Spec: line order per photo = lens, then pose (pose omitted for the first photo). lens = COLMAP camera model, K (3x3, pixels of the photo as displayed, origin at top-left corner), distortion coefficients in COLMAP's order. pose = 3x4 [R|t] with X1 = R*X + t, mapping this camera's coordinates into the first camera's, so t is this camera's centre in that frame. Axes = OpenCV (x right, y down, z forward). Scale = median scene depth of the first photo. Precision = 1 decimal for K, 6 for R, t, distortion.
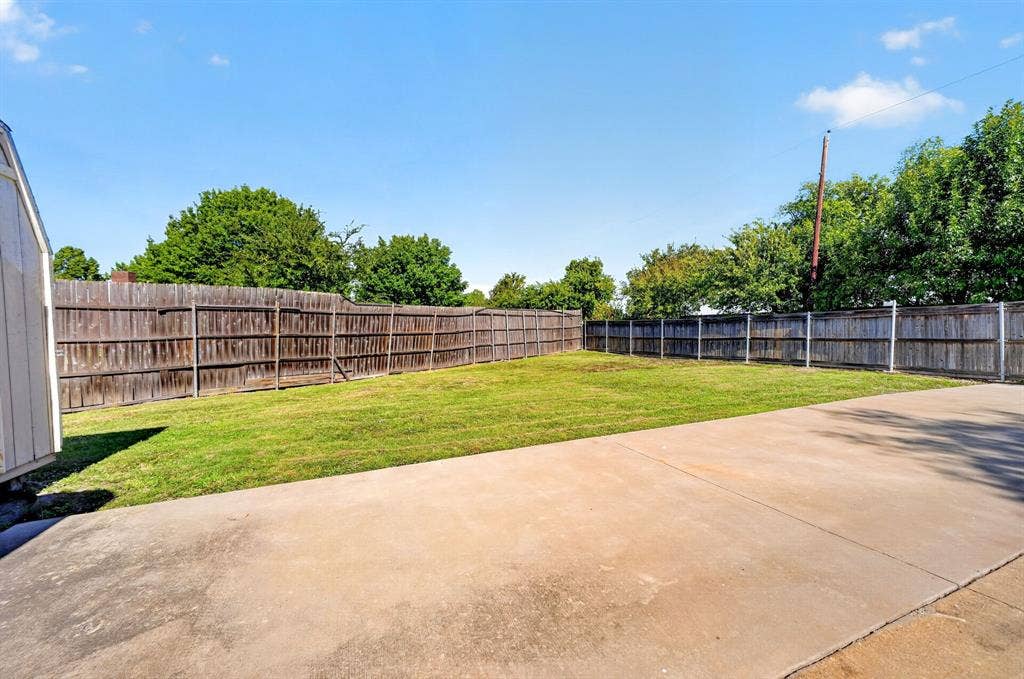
lens RADIAL K [[398.0, 0, 512.4], [0, 398.0, 336.0], [0, 0, 1]] dist [-0.007701, 0.001490]
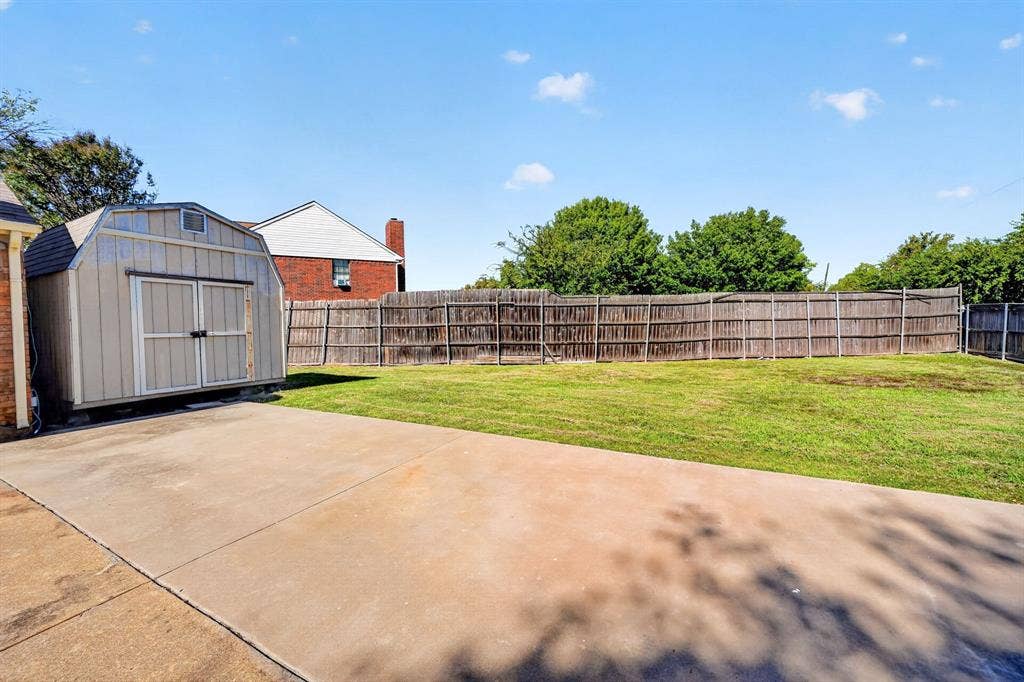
lens RADIAL K [[398.0, 0, 512.1], [0, 398.0, 339.3], [0, 0, 1]] dist [-0.007701, 0.001490]
pose [[0.636778, 0.040205, -0.769998, 0.369181], [-0.010567, 0.999001, 0.043423, -0.008017], [0.770975, -0.019515, 0.636566, 0.157980]]
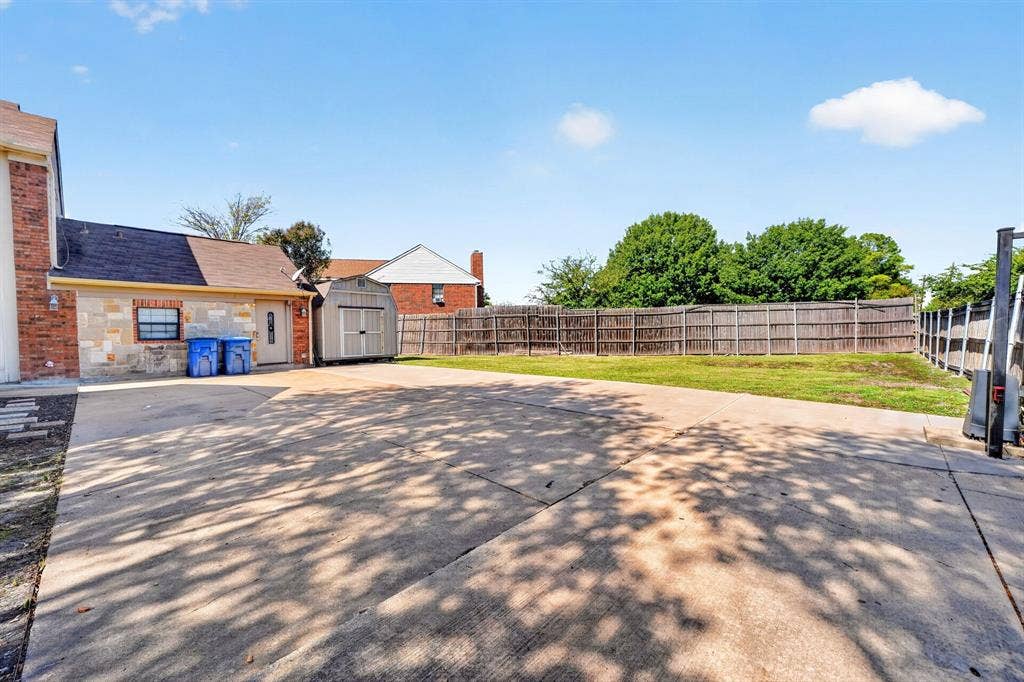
lens RADIAL K [[398.0, 0, 510.5], [0, 398.0, 342.2], [0, 0, 1]] dist [-0.007701, 0.001490]
pose [[0.416398, 0.034867, -0.908514, 0.939915], [-0.008890, 0.999373, 0.034279, -0.003420], [0.909139, -0.006197, 0.416447, 0.082111]]
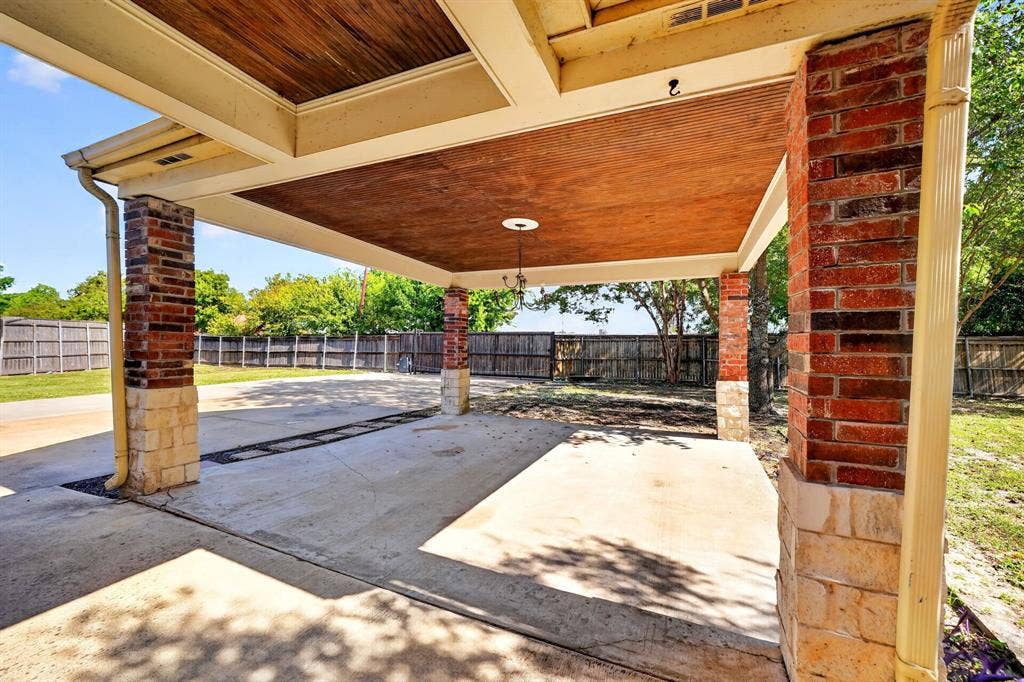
lens RADIAL K [[398.0, 0, 511.5], [0, 398.0, 341.6], [0, 0, 1]] dist [-0.007701, 0.001490]
pose [[0.717811, 0.027446, 0.695697, 0.155803], [-0.008492, 0.999494, -0.030668, 0.007426], [-0.696186, 0.016106, 0.717680, -0.682695]]
